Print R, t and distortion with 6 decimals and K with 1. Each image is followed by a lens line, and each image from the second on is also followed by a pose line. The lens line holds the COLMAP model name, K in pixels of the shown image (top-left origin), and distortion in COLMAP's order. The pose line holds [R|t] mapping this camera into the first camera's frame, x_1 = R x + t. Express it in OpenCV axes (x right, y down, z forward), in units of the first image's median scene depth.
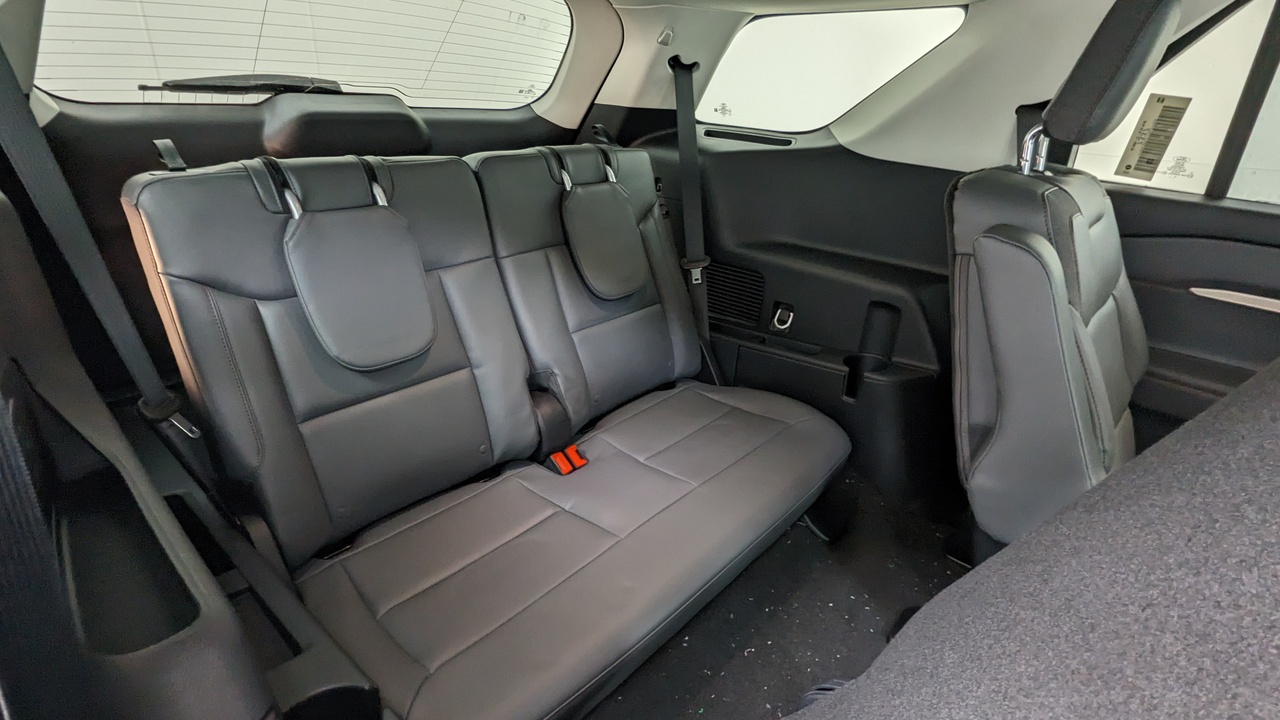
lens RADIAL K [[611.2, 0, 640.0], [0, 611.2, 360.0], [0, 0, 1]] dist [-0.003779, -0.000696]
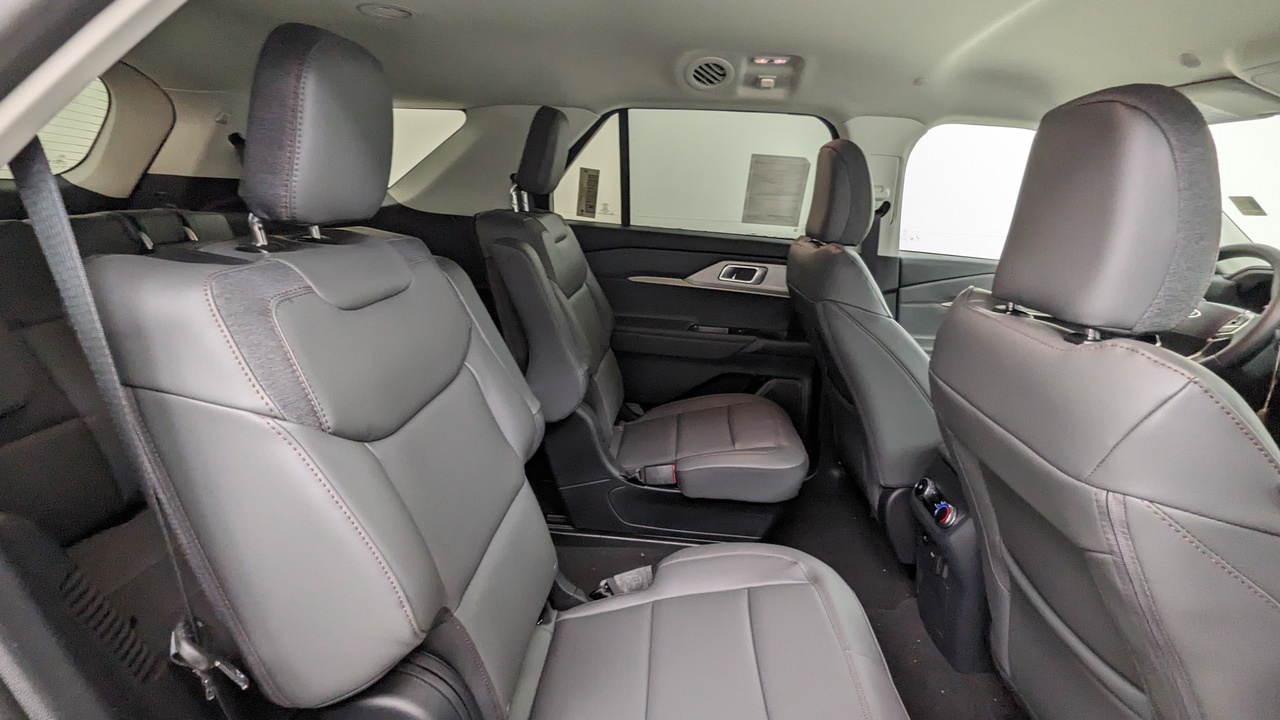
lens RADIAL K [[611.2, 0, 640.0], [0, 611.2, 360.0], [0, 0, 1]] dist [-0.003779, -0.000696]
pose [[0.787729, -0.173399, 0.591115, -0.116827], [0.239561, 0.970264, -0.034624, 0.170586], [-0.567533, 0.168882, 0.805844, -0.351566]]
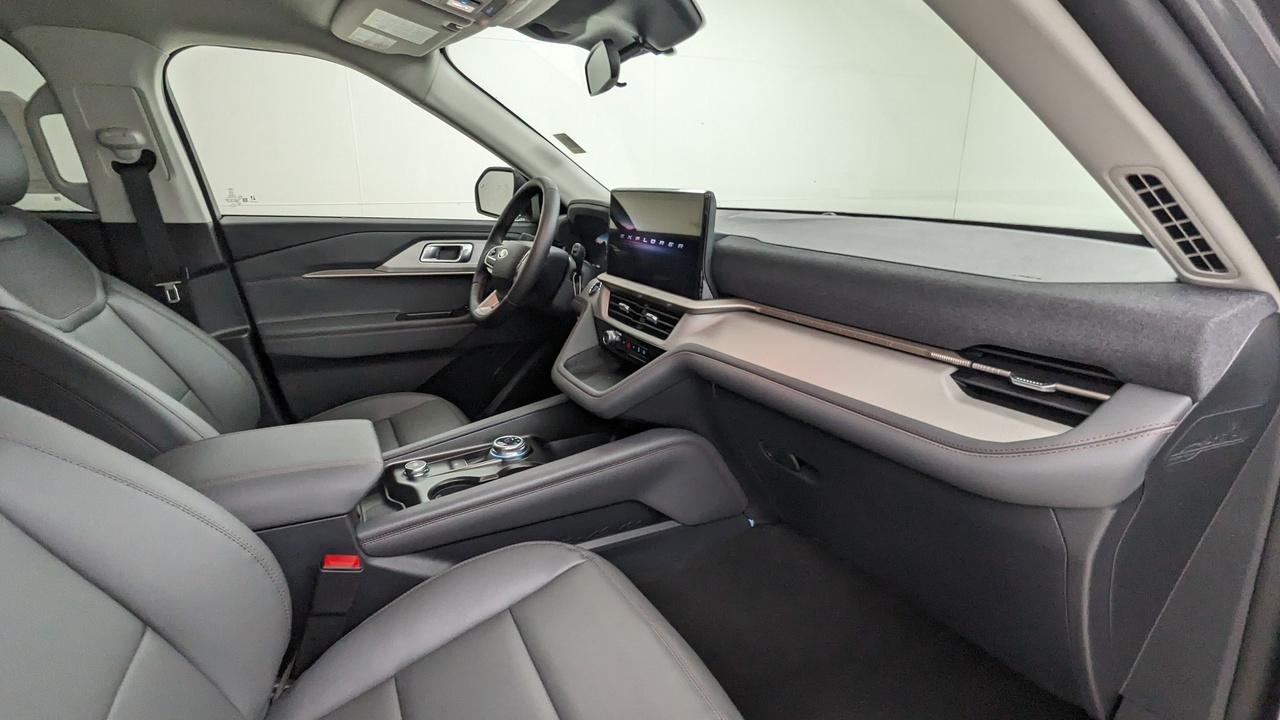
lens RADIAL K [[611.2, 0, 640.0], [0, 611.2, 360.0], [0, 0, 1]] dist [-0.003779, -0.000696]
pose [[0.339154, -0.305006, 0.889913, 0.503177], [0.393198, 0.905347, 0.160445, 0.408336], [-0.854617, 0.295497, 0.426980, -0.683561]]
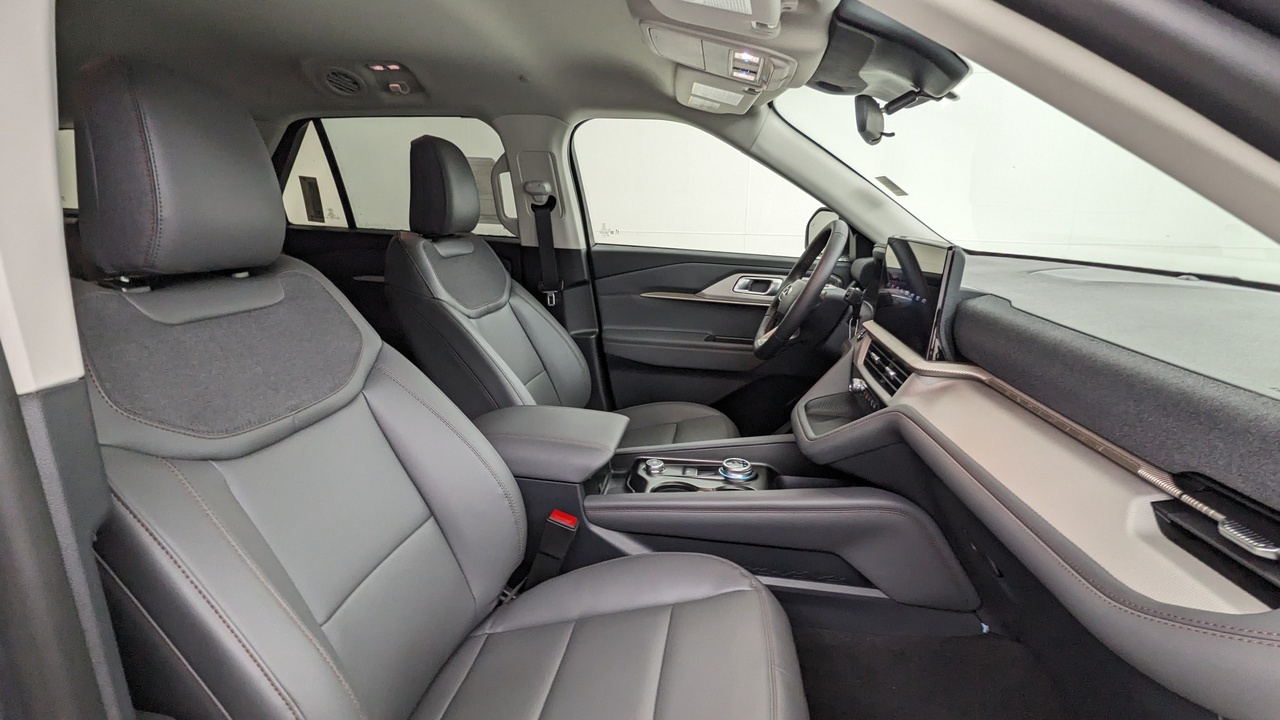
lens RADIAL K [[611.2, 0, 640.0], [0, 611.2, 360.0], [0, 0, 1]] dist [-0.003779, -0.000696]
pose [[0.823550, -0.167883, 0.541831, 0.579134], [0.250235, 0.964756, -0.081418, 0.469441], [-0.509066, 0.202636, 0.836535, -0.877309]]
